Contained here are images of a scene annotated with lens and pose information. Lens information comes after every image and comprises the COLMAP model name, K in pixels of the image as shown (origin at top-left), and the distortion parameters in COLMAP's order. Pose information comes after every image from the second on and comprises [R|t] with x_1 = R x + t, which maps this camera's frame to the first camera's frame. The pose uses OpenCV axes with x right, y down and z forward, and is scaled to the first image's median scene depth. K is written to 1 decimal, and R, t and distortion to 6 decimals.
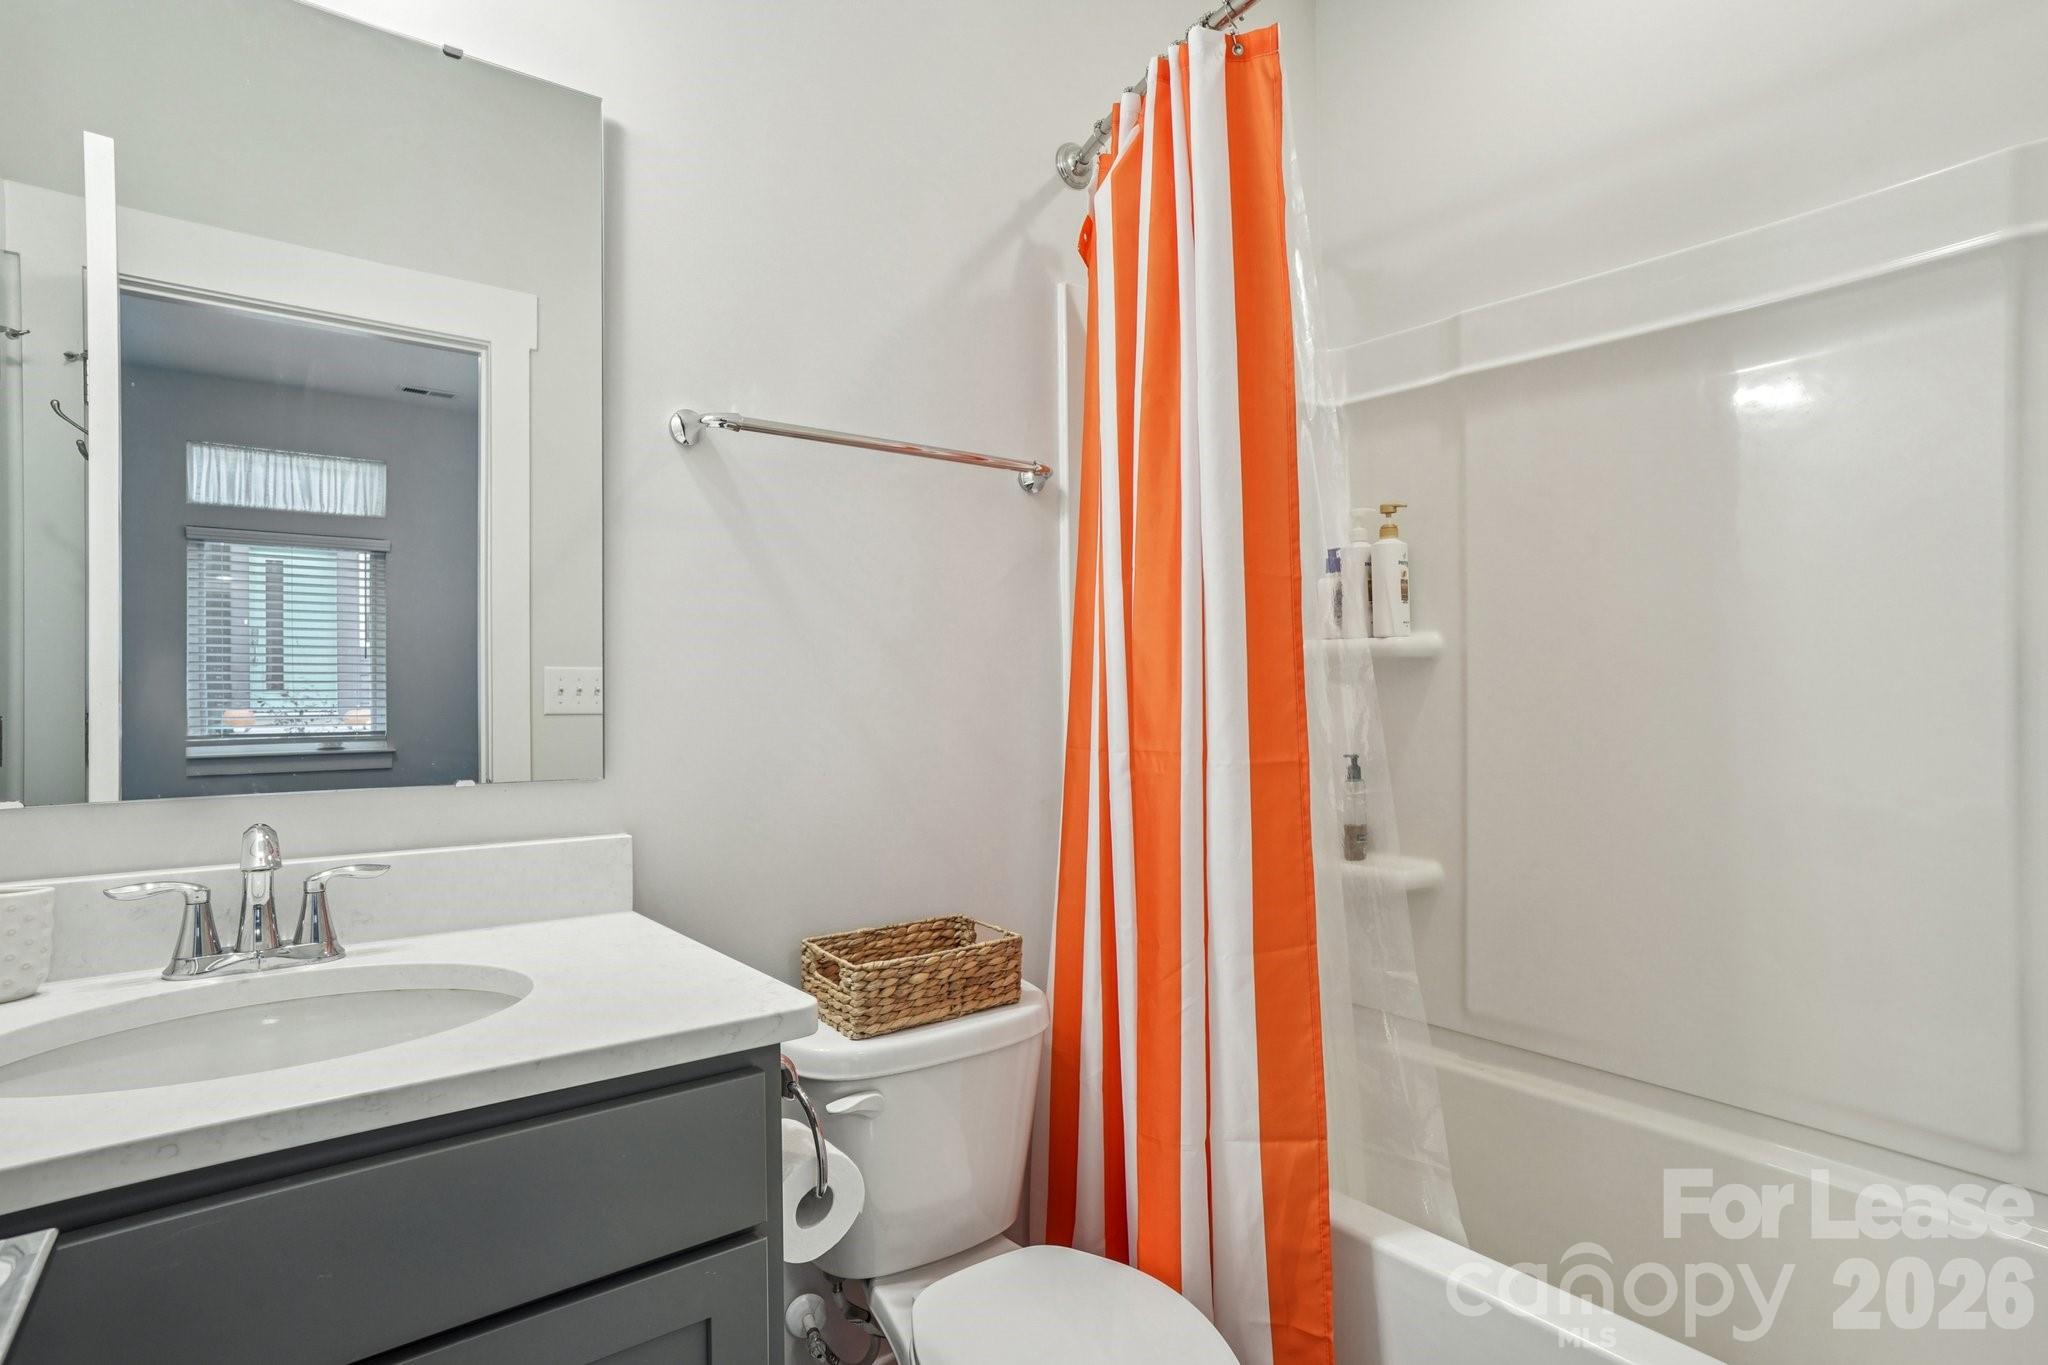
lens RADIAL K [[1047.1, 0, 1024.0], [0, 1047.1, 682.5], [0, 0, 1]] dist [-0.040505, 0.000942]
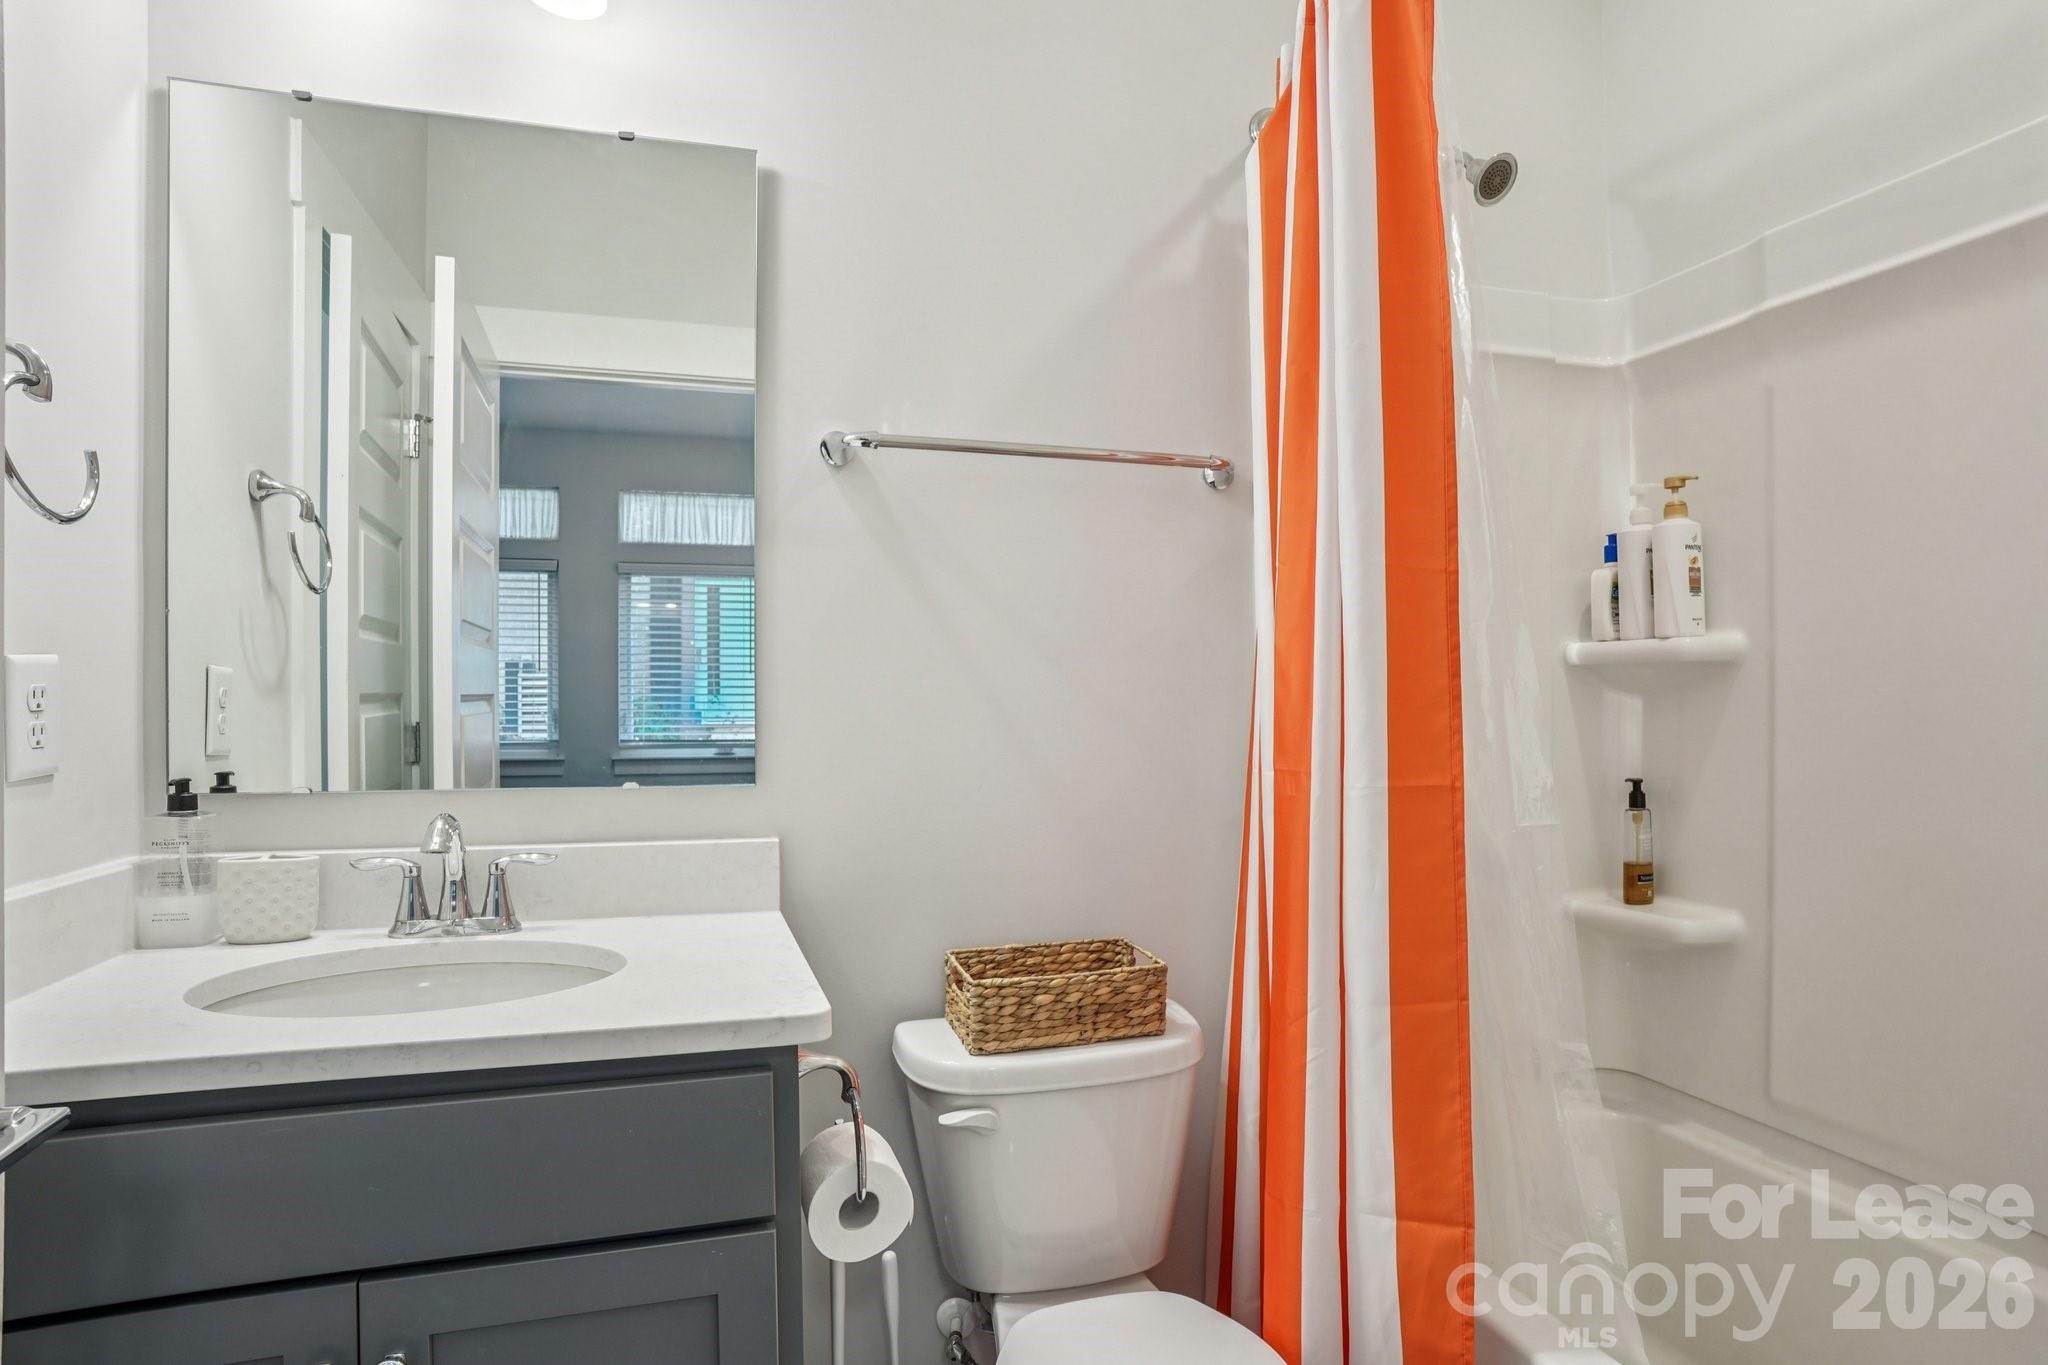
lens RADIAL K [[1073.6, 0, 1025.9], [0, 1073.6, 703.3], [0, 0, 1]] dist [-0.087421, 0.042420]
pose [[0.939147, -0.000157, -0.343516, 0.217416], [0.003171, 0.999961, 0.008212, 0.000121], [0.343502, -0.008802, 0.939111, 0.063664]]
